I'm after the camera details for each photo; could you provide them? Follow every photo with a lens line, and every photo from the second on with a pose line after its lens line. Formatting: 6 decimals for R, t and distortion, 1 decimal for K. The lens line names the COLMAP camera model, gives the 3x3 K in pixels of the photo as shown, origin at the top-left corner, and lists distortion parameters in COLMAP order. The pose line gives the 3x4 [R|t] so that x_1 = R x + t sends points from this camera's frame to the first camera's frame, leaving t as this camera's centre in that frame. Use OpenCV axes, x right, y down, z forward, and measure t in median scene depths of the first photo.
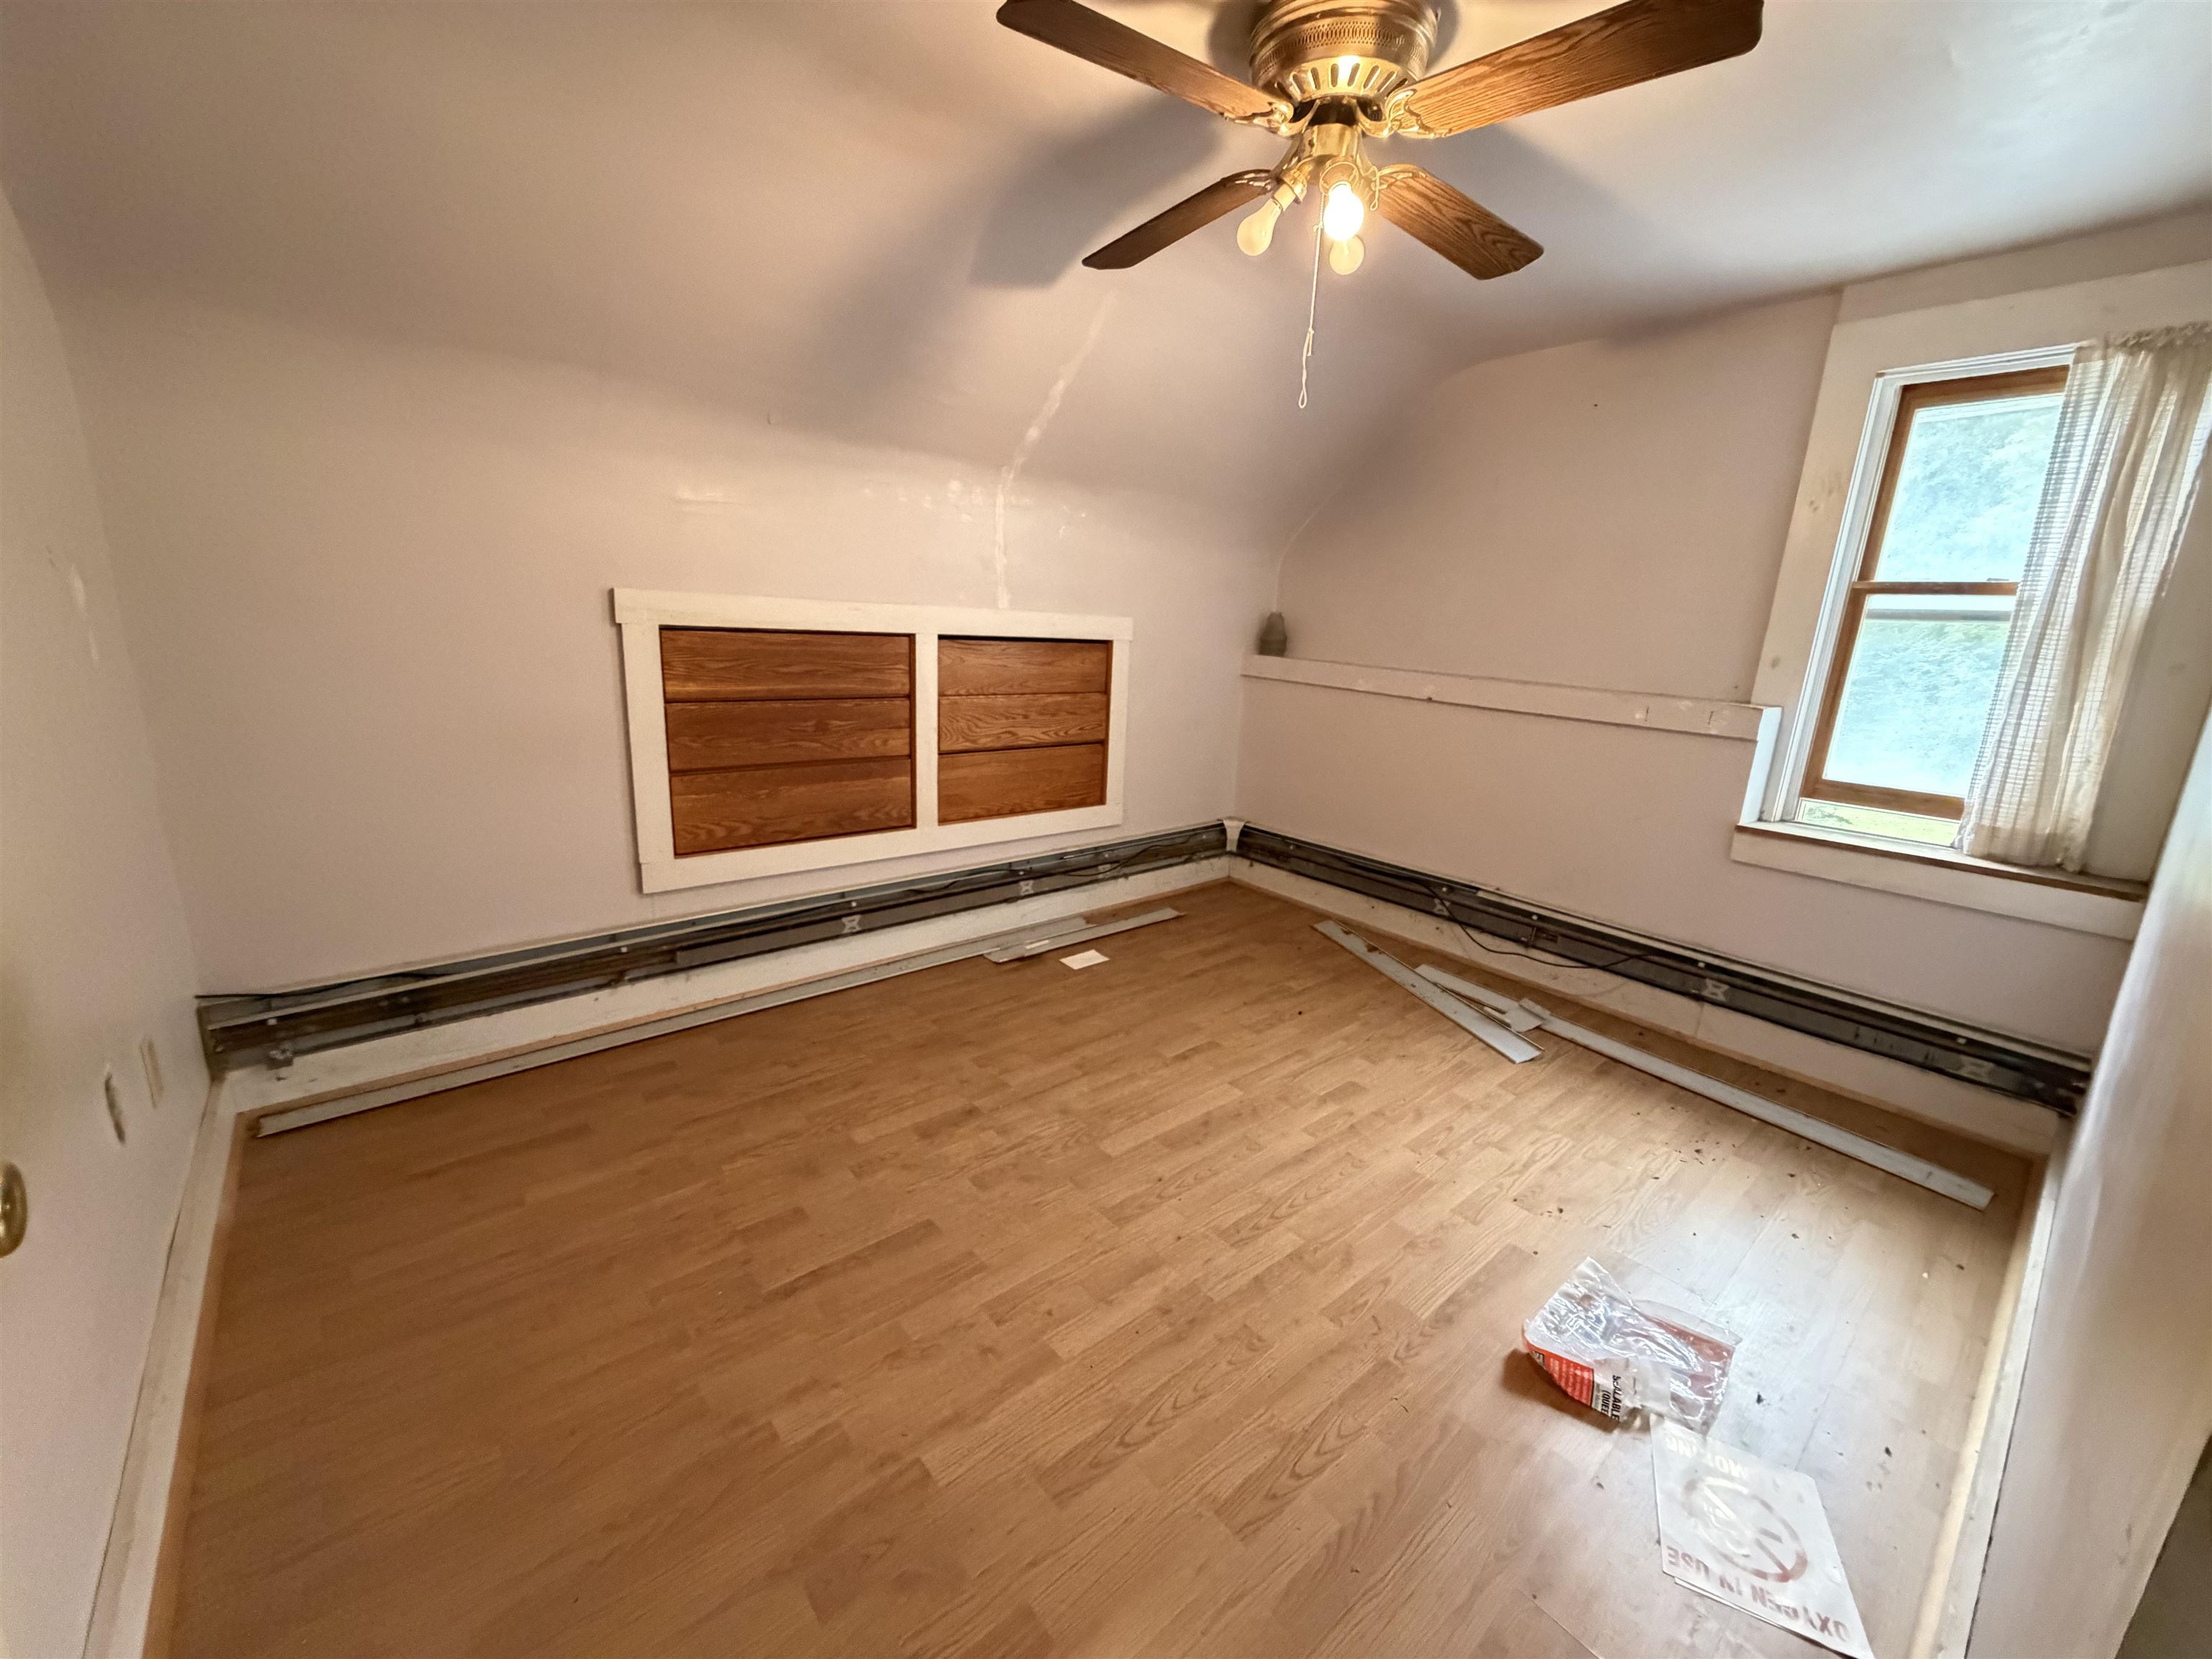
lens RADIAL K [[878.4, 0, 1099.5], [0, 878.4, 824.5], [0, 0, 1]] dist [0.005702, 0.000309]
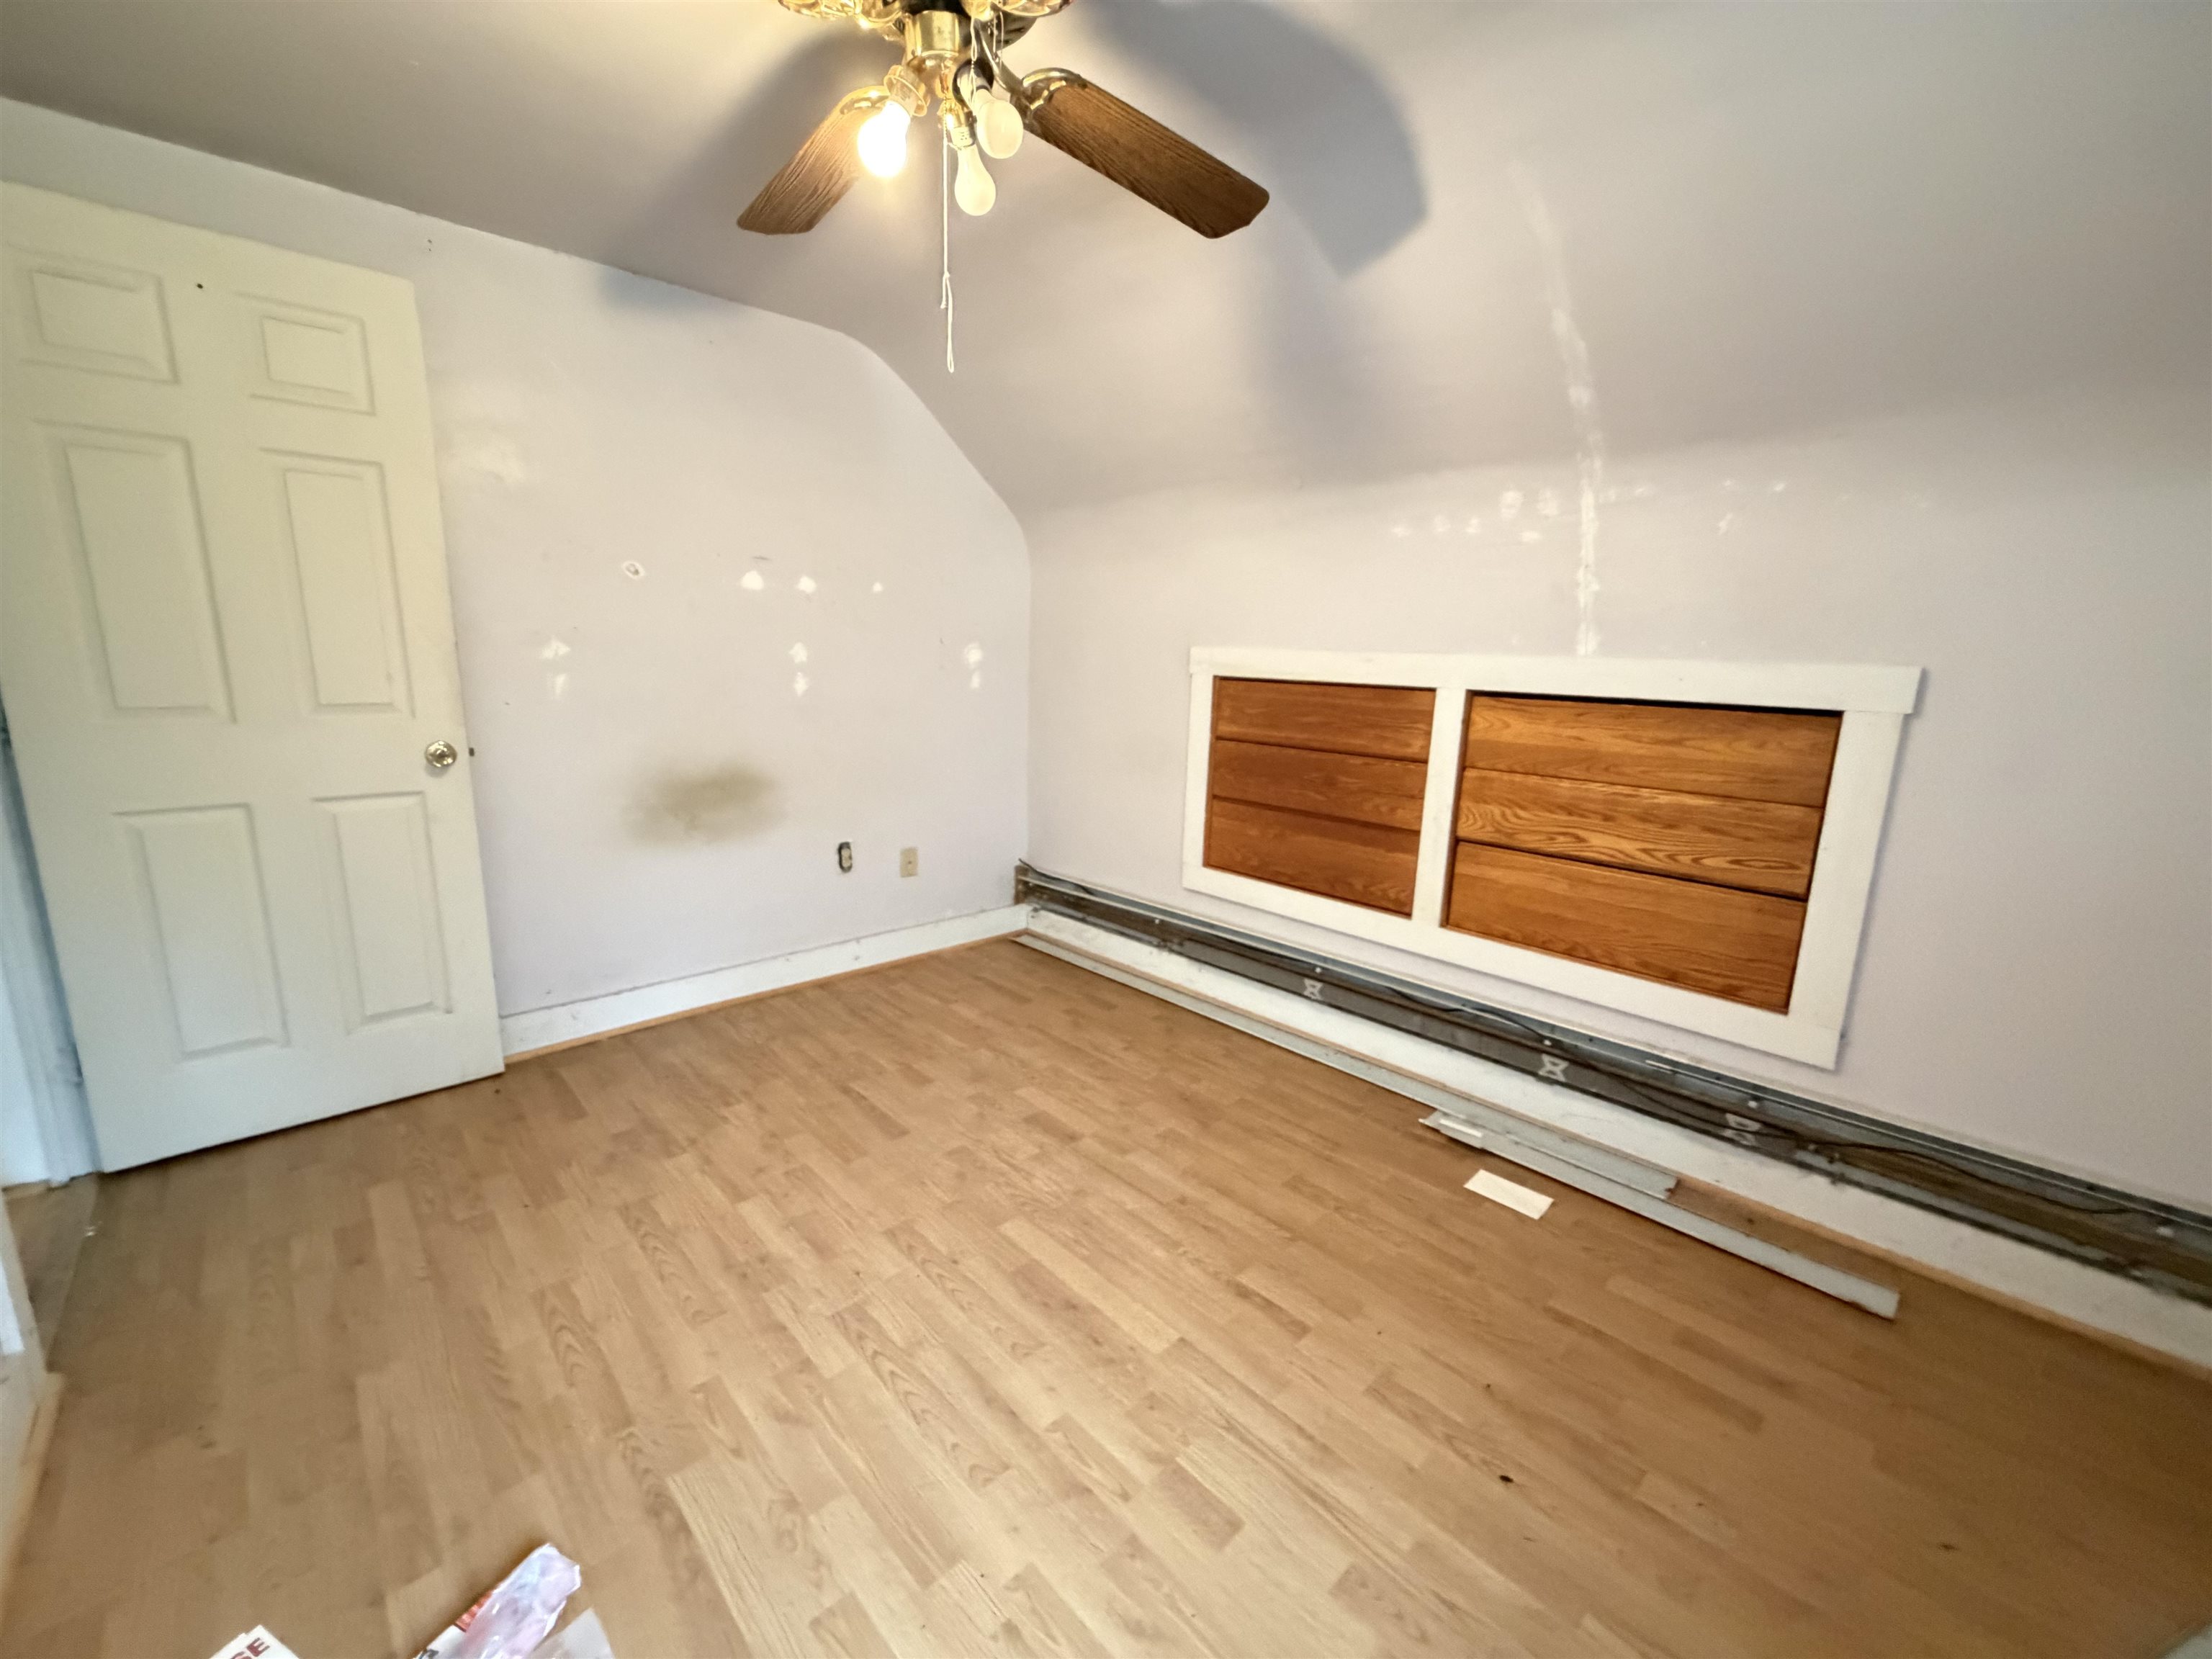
lens RADIAL K [[878.4, 0, 1098.5], [0, 878.4, 828.4], [0, 0, 1]] dist [0.005702, 0.000309]
pose [[0.055229, 0.155003, -0.986369, 0.633520], [-0.250040, 0.958547, 0.136630, -0.128679], [0.966659, 0.239086, 0.091697, 0.672784]]
